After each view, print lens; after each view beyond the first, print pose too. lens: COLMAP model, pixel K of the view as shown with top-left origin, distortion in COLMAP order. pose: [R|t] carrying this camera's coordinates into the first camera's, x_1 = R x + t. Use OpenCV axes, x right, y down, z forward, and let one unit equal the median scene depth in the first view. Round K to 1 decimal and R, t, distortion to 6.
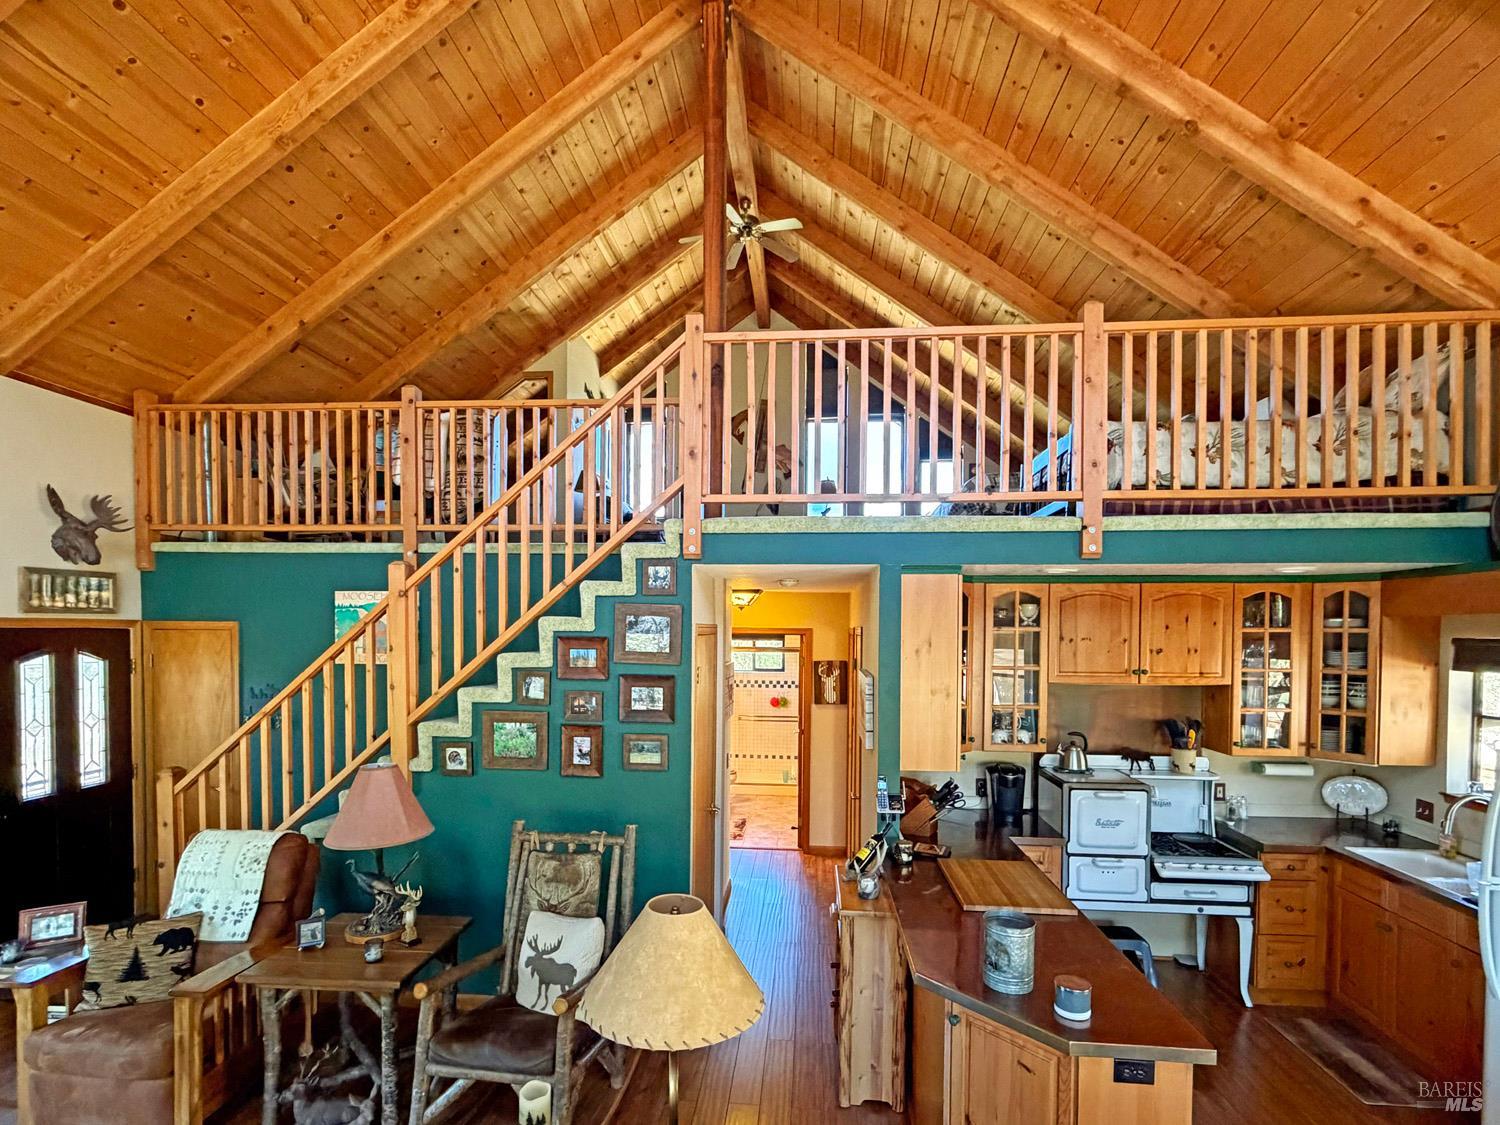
lens RADIAL K [[736.9, 0, 750.0], [0, 736.9, 648.4], [0, 0, 1]] dist [-0.005867, 0.000272]
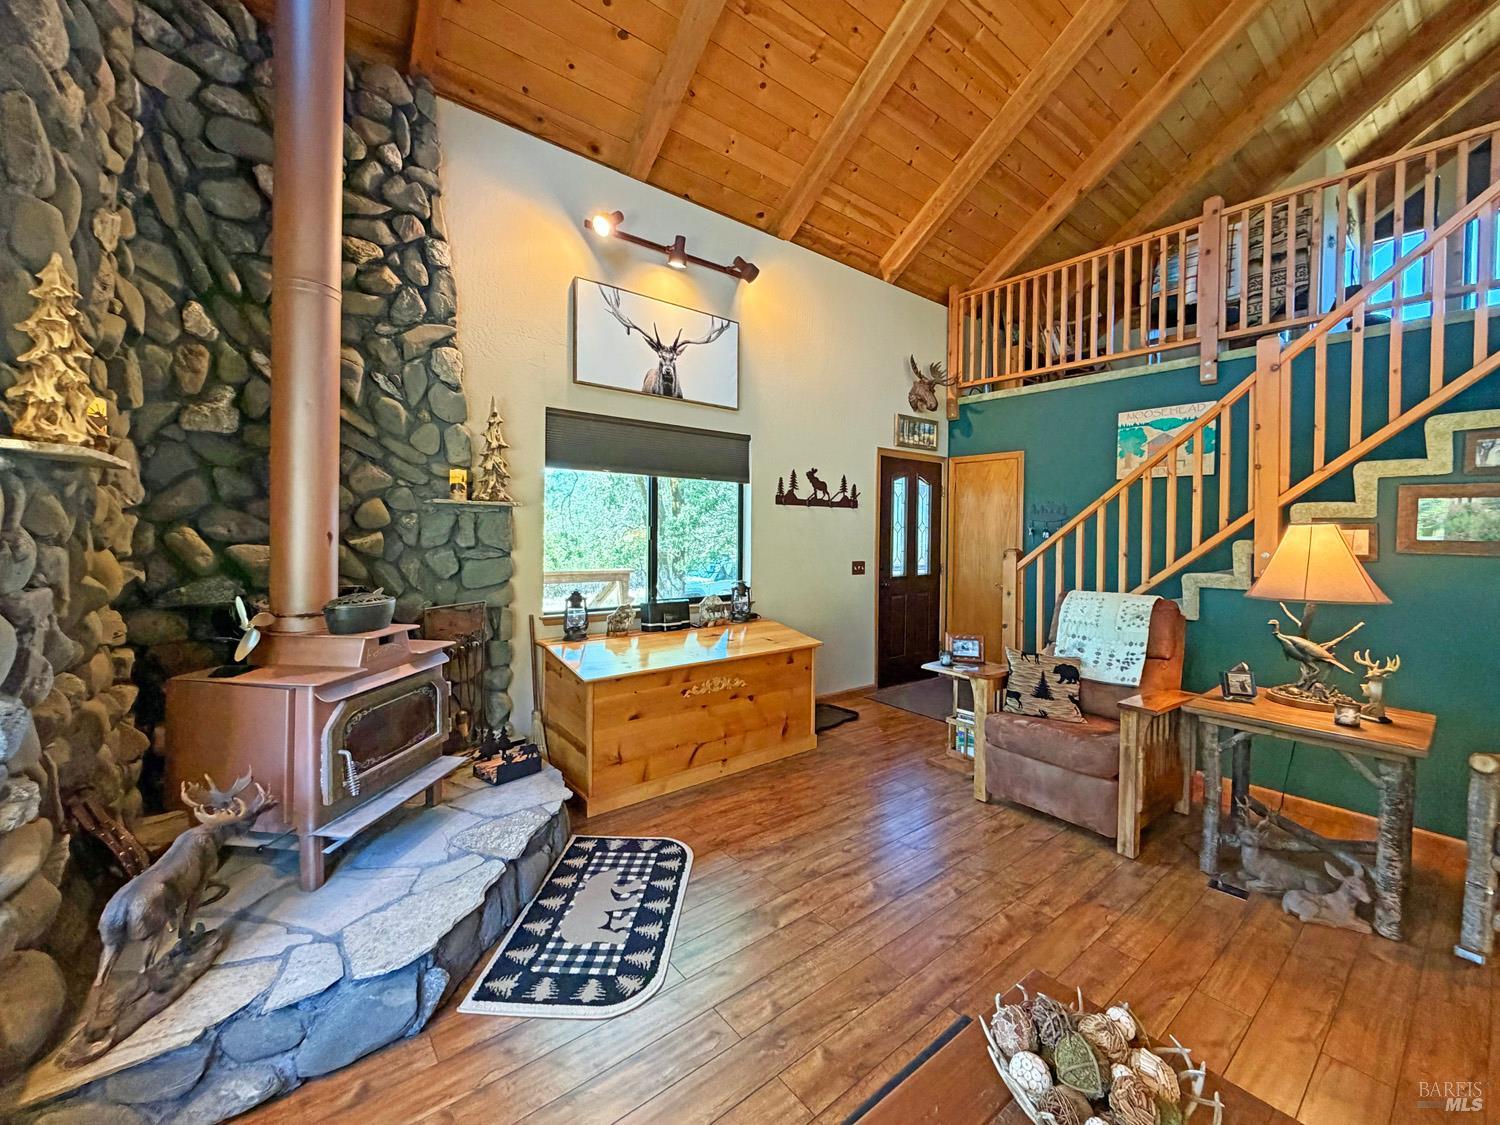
lens RADIAL K [[604.5, 0, 743.1], [0, 604.5, 539.3], [0, 0, 1]] dist [0.001261, -0.000087]
pose [[0.683985, 0.013586, -0.729370, -0.344834], [-0.027442, 0.999598, -0.007115, 0.161213], [0.728980, 0.024882, 0.684083, -0.033365]]
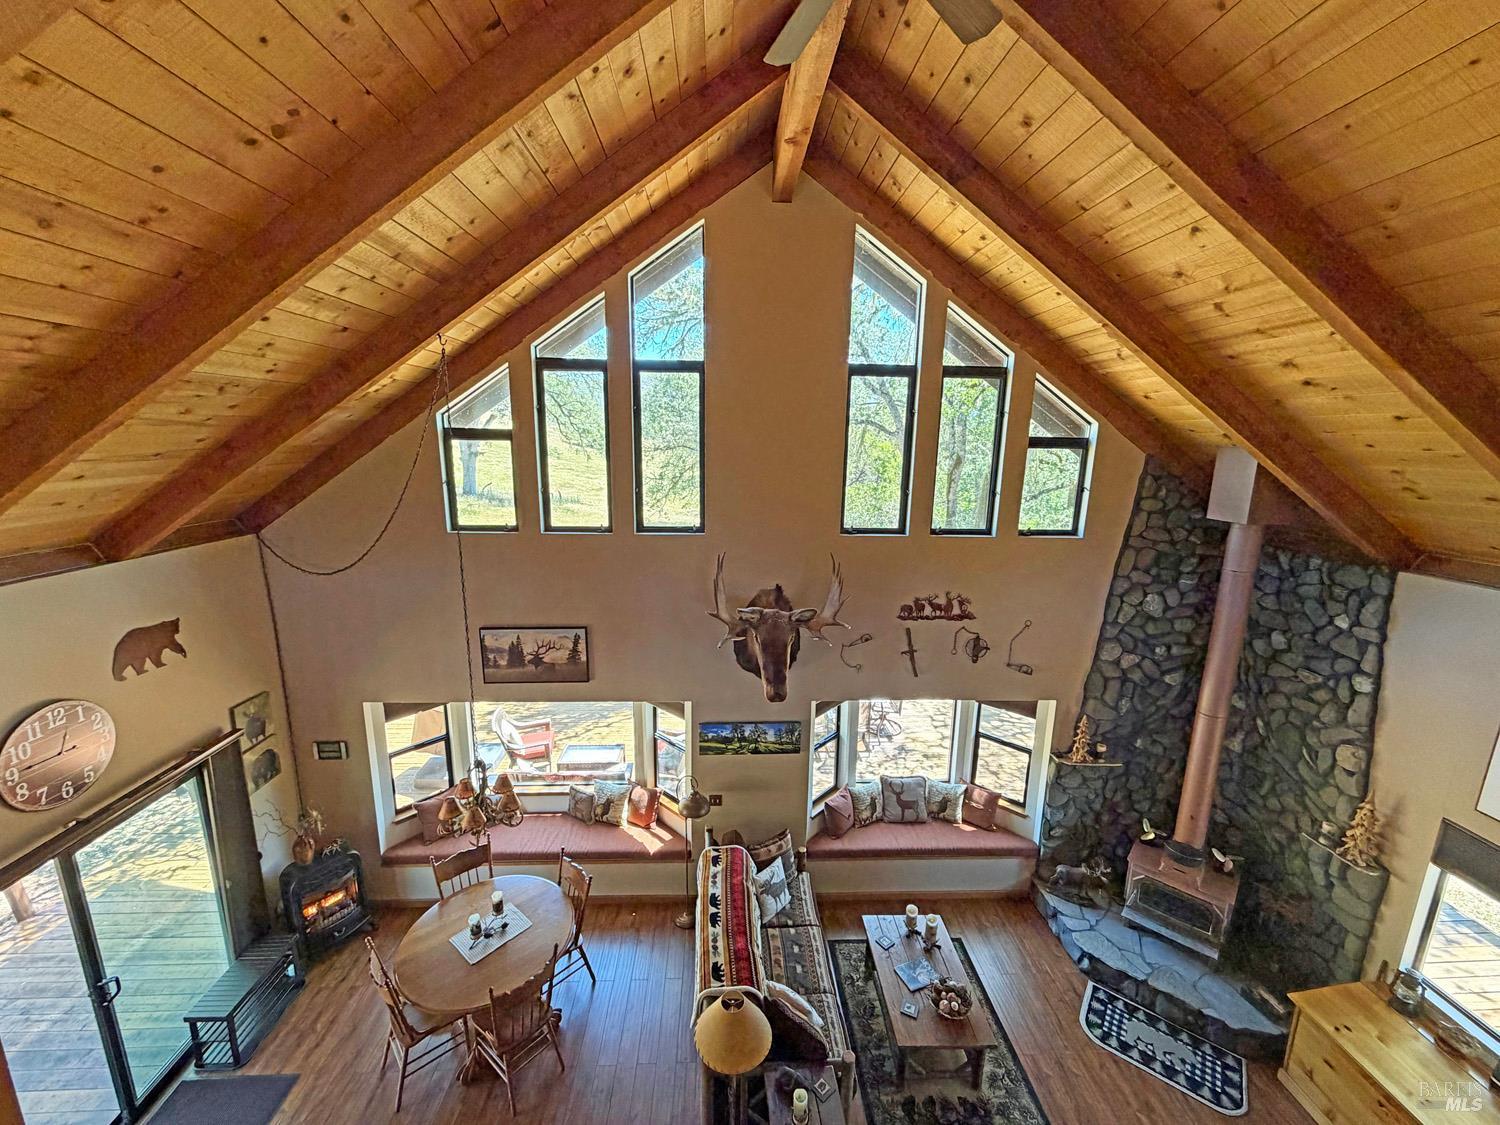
lens RADIAL K [[604.5, 0, 747.0], [0, 604.5, 554.8], [0, 0, 1]] dist [0.001261, -0.000087]
pose [[-0.991033, 0.003585, -0.133571, 0.046388], [-0.026580, 0.974373, 0.223365, -0.571127], [0.130949, 0.224912, -0.965540, 0.972331]]
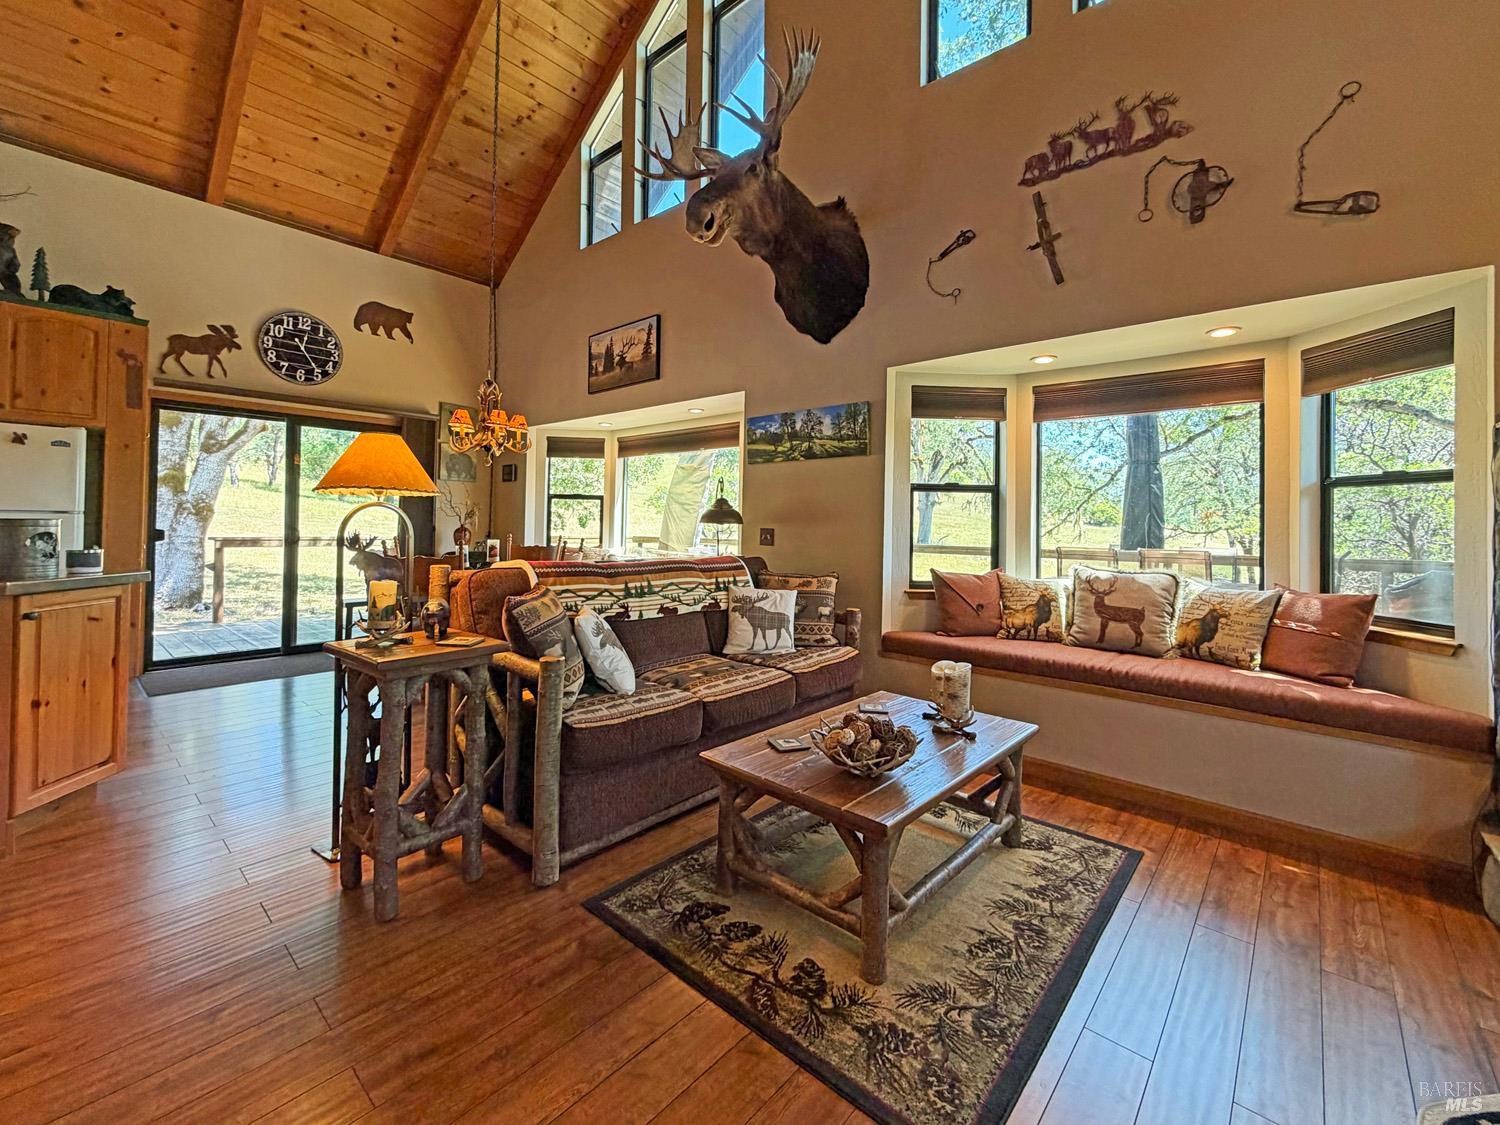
lens RADIAL K [[640.7, 0, 746.1], [0, 640.7, 516.6], [0, 0, 1]] dist [-0.000215, -0.000904]
pose [[-0.799169, -0.012943, 0.600967, -0.614734], [-0.008996, 0.999914, 0.009571, 0.193119], [-0.601039, 0.002243, -0.799216, 0.624835]]
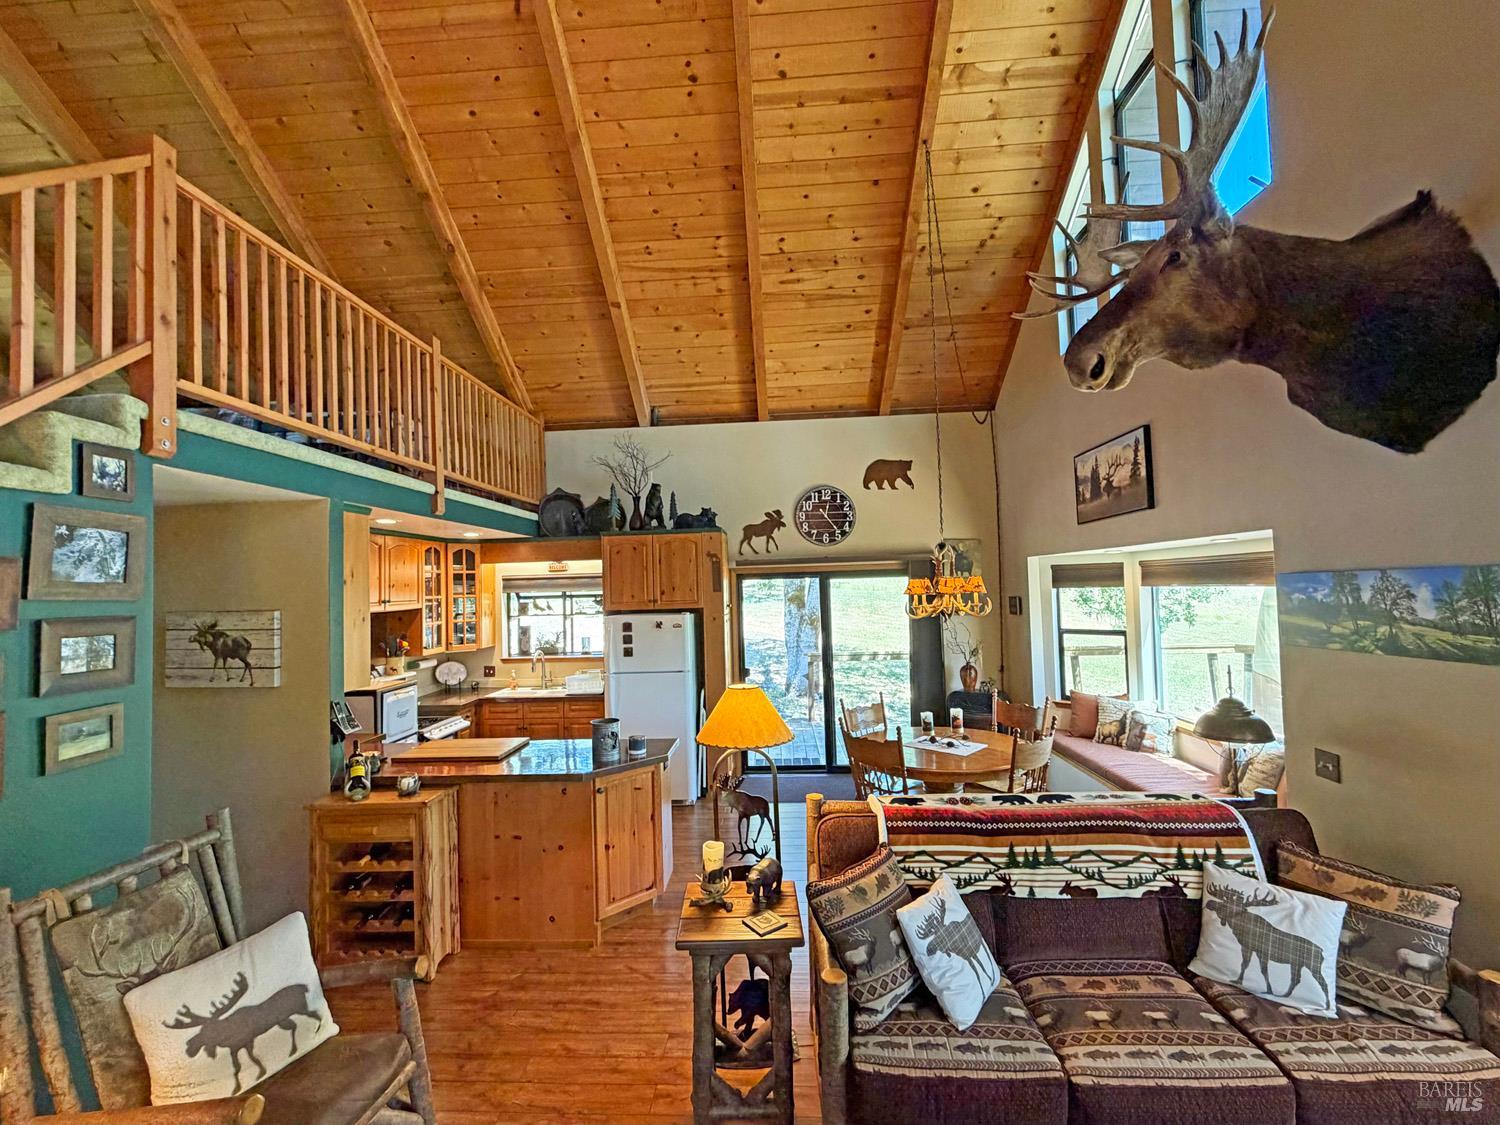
lens RADIAL K [[640.7, 0, 735.9], [0, 640.7, 562.9], [0, 0, 1]] dist [-0.000215, -0.000904]
pose [[-0.014484, 0.032381, 0.999371, -0.658577], [0.051536, 0.998171, -0.031595, 0.032333], [-0.998566, 0.051046, -0.016127, 0.387694]]
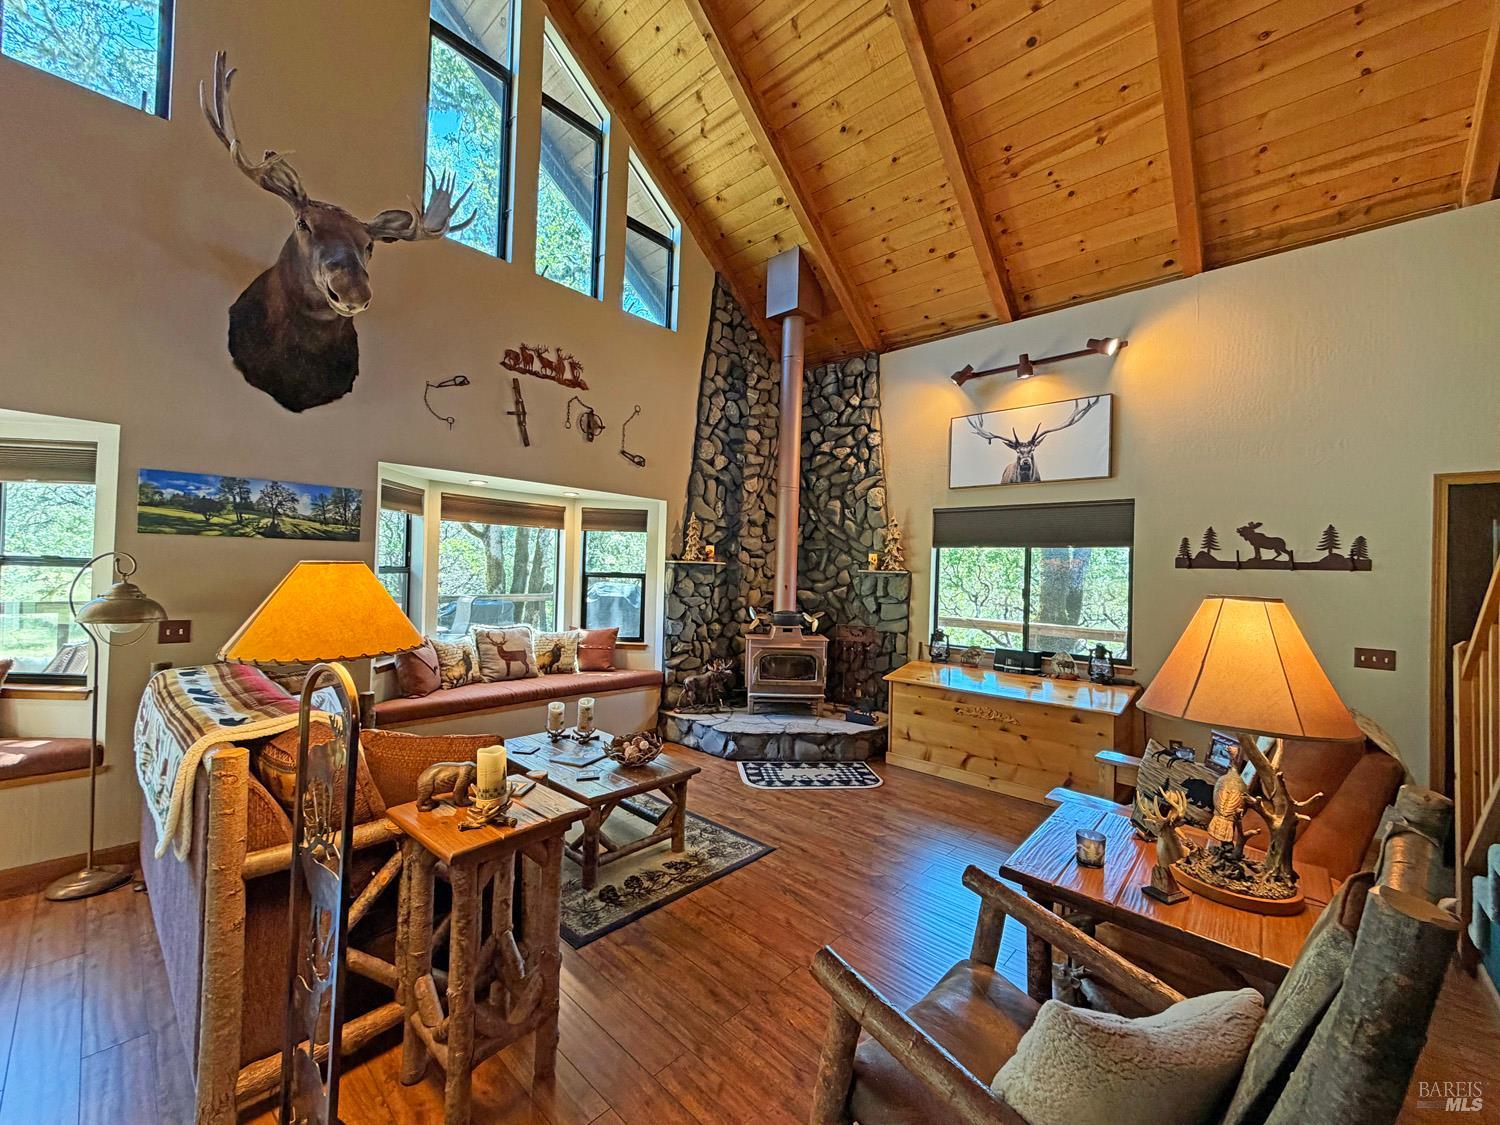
lens RADIAL K [[604.5, 0, 749.0], [0, 604.5, 559.1], [0, 0, 1]] dist [0.001261, -0.000087]
pose [[-0.602763, -0.038896, -0.796972, 0.102854], [-0.052978, 0.998558, -0.008667, 0.120713], [0.796159, 0.036998, -0.603955, 0.772624]]
